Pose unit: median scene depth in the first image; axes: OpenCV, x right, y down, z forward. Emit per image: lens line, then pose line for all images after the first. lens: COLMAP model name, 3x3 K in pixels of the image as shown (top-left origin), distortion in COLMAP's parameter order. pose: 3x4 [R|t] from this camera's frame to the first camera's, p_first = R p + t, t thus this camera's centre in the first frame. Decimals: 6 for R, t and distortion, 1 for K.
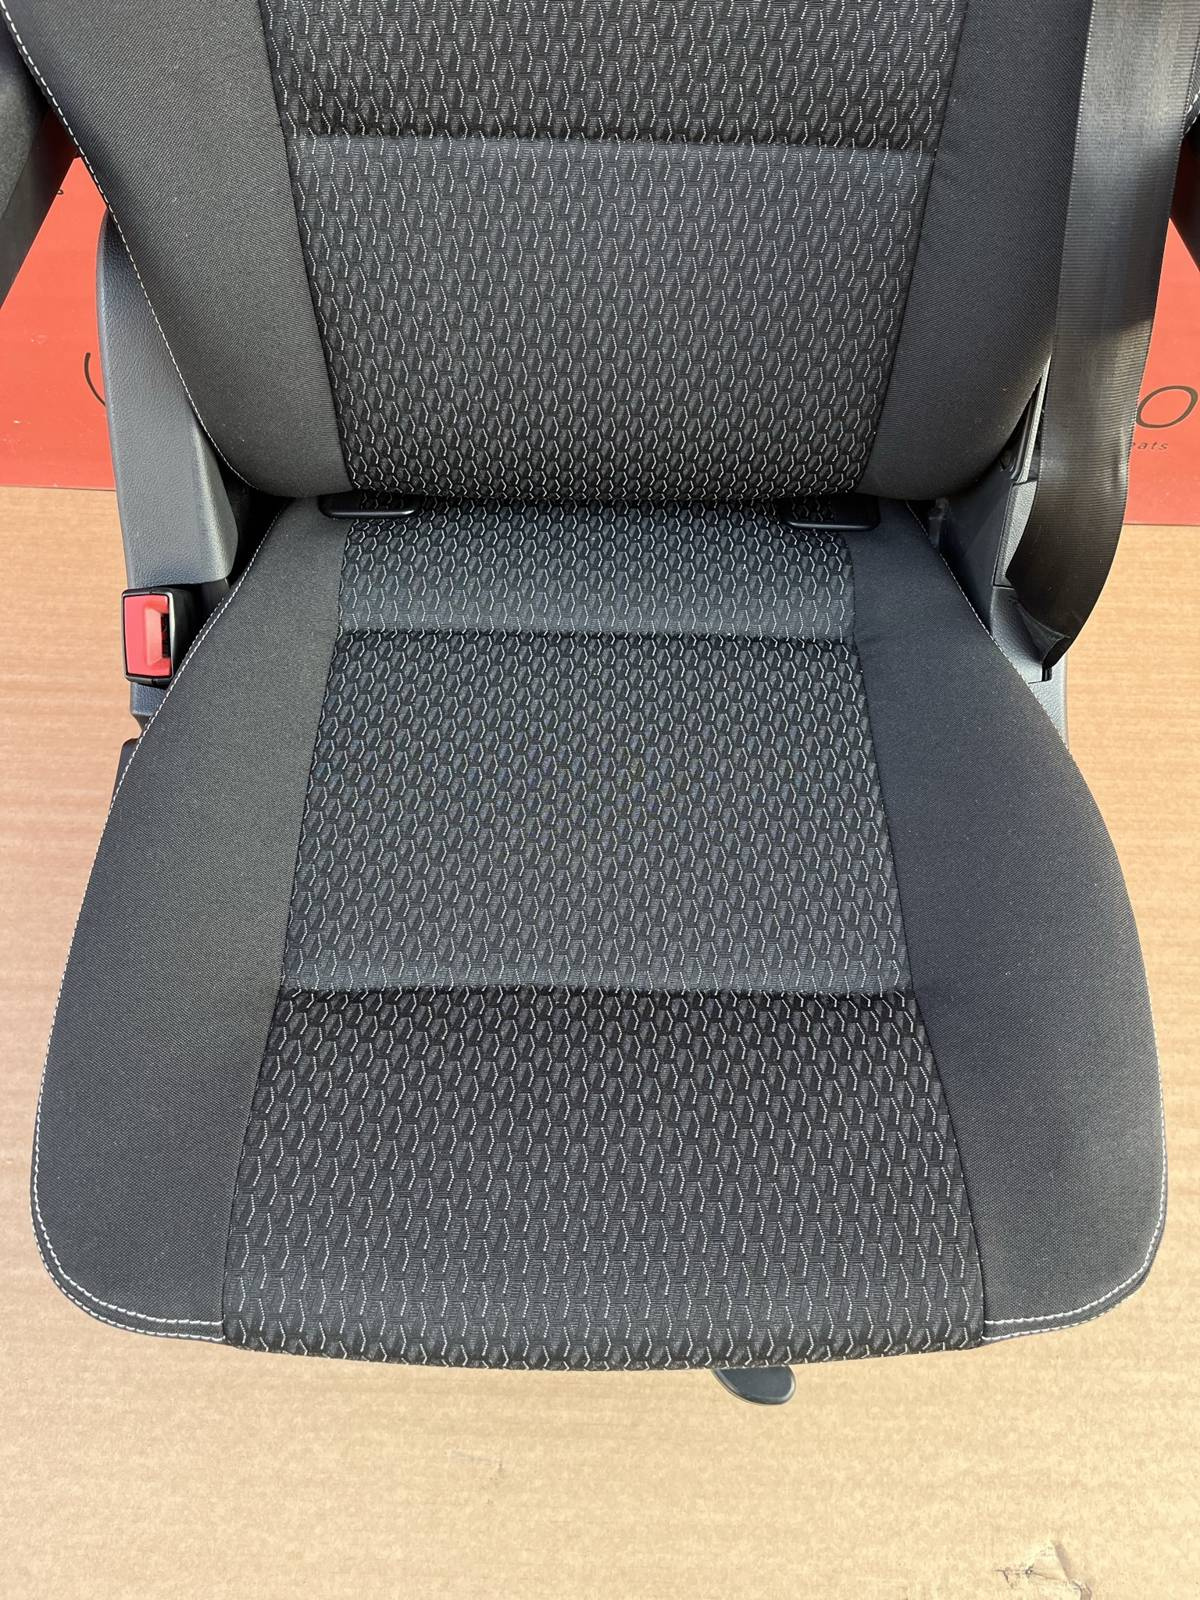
lens RADIAL K [[1212.7, 0, 601.1], [0, 1212.7, 798.1], [0, 0, 1]] dist [0.078890, -0.125986]
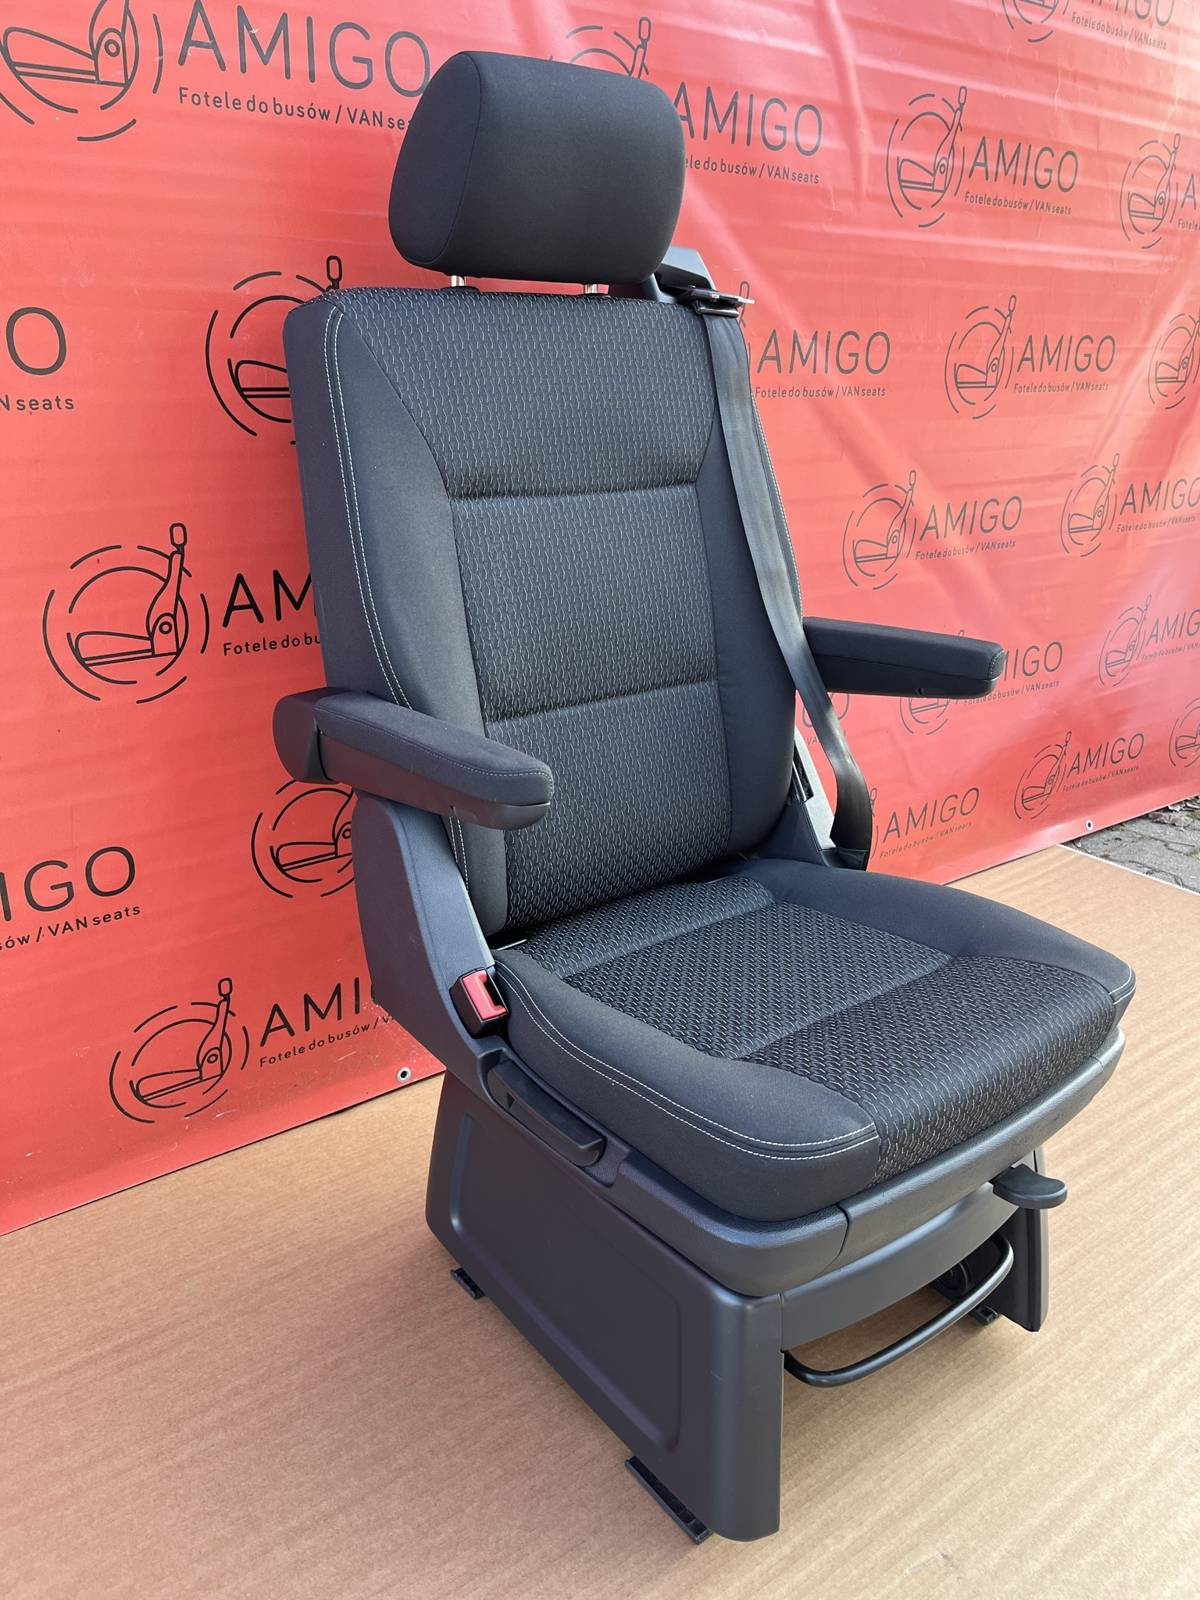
lens RADIAL K [[1201.6, 0, 600.7], [0, 1201.6, 807.1], [0, 0, 1]] dist [0.079568, -0.123170]
pose [[0.785146, -0.228294, 0.575697, -1.075768], [0.543955, 0.698609, -0.464821, 0.496355], [-0.296072, 0.678106, 0.672692, -0.259968]]
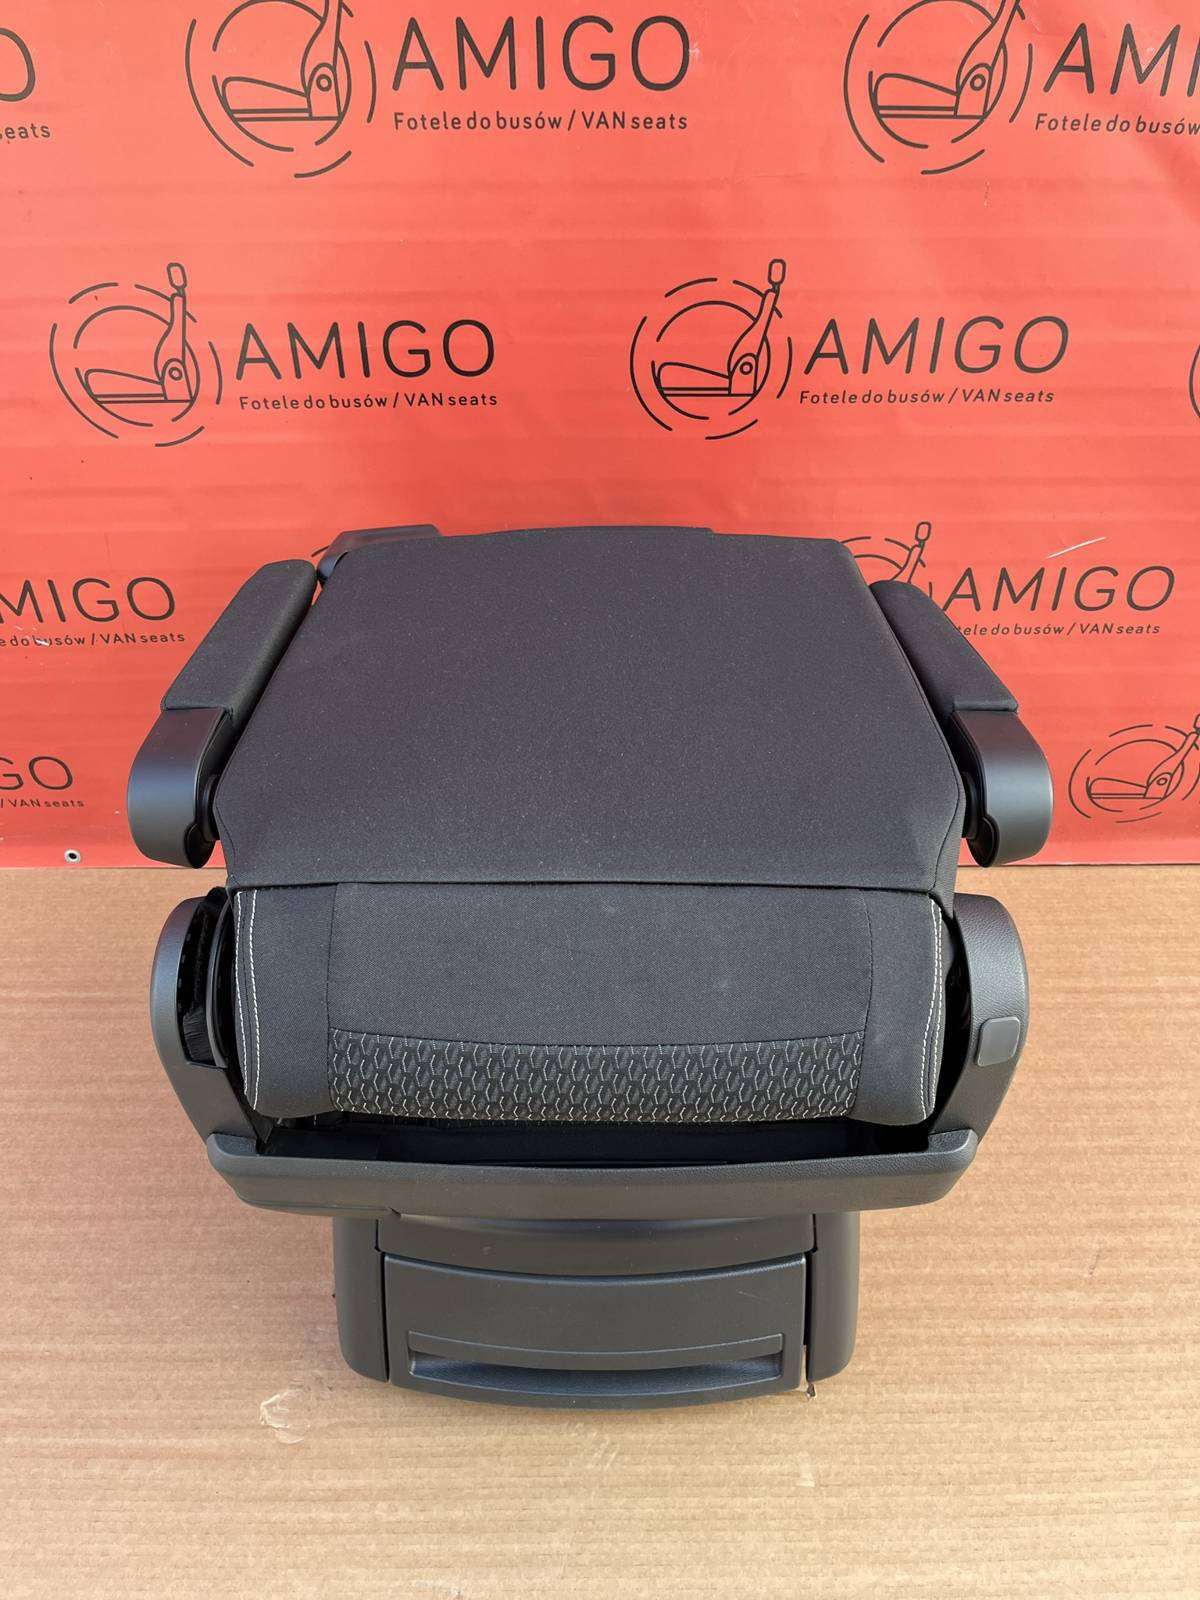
lens RADIAL K [[1201.6, 0, 600.7], [0, 1201.6, 807.1], [0, 0, 1]] dist [0.079568, -0.123170]
pose [[0.999262, -0.036478, 0.012008, 0.074132], [0.038200, 0.911926, -0.408574, 0.430050], [0.003954, 0.408731, 0.912646, -0.378547]]
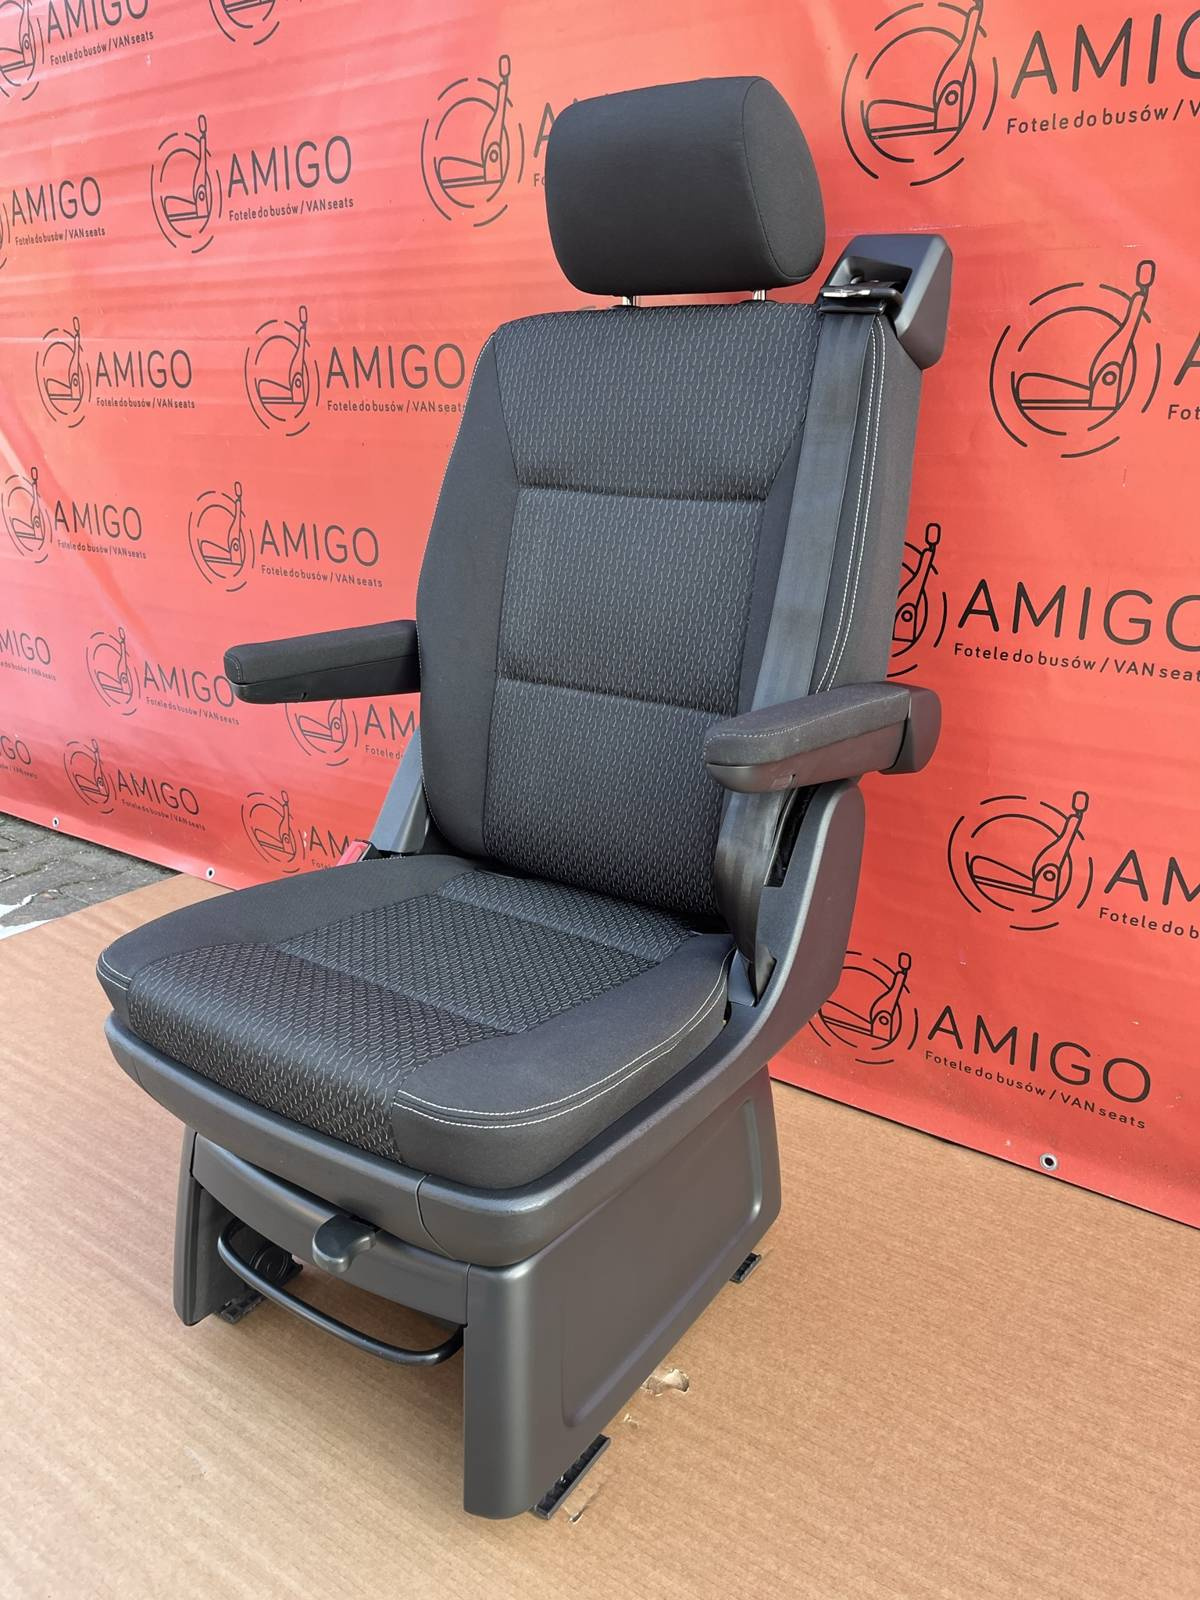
lens RADIAL K [[1201.6, 0, 600.7], [0, 1201.6, 807.1], [0, 0, 1]] dist [0.079568, -0.123170]
pose [[0.826328, 0.164980, -0.538482, 1.022711], [-0.486311, 0.691252, -0.534483, 0.667634], [0.284048, 0.703528, 0.651433, -0.249701]]
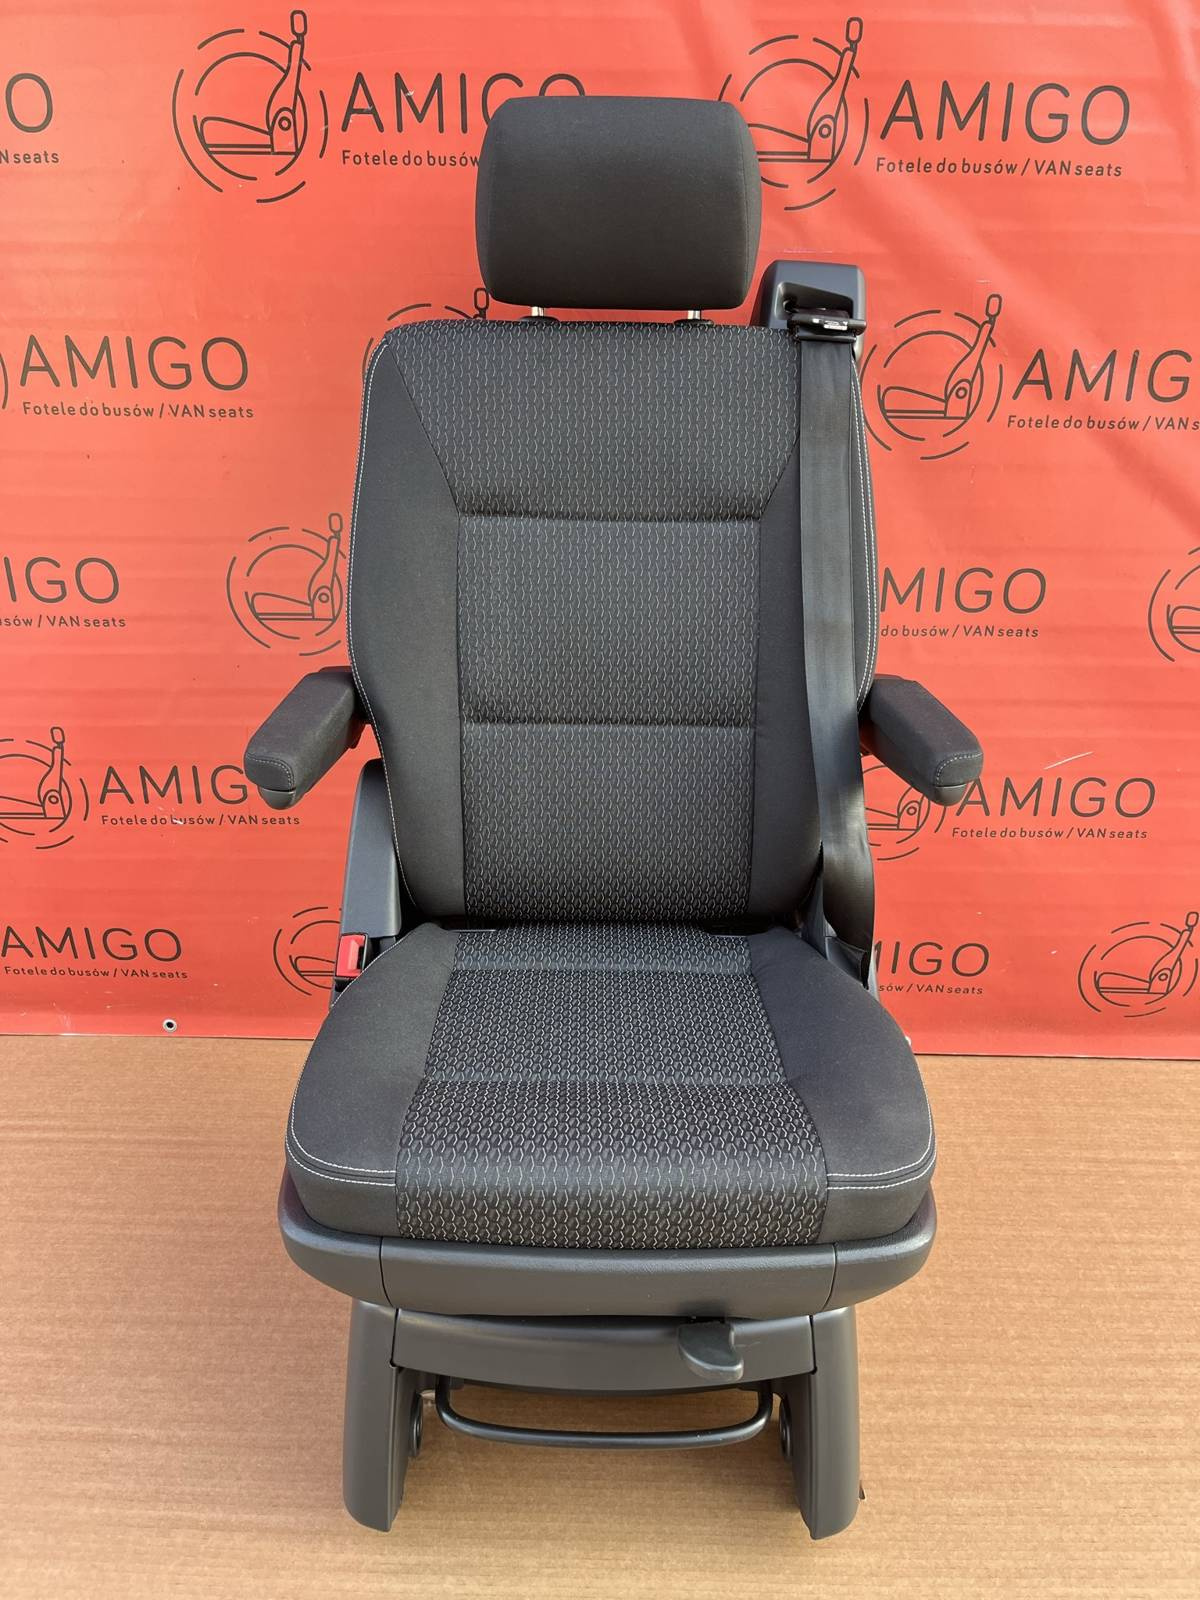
lens RADIAL K [[1201.6, 0, 600.7], [0, 1201.6, 807.1], [0, 0, 1]] dist [0.079568, -0.123170]
pose [[0.999968, -0.007963, 0.001215, -0.006654], [0.006949, 0.776461, -0.630127, 0.791979], [0.004074, 0.630115, 0.776491, -0.491018]]
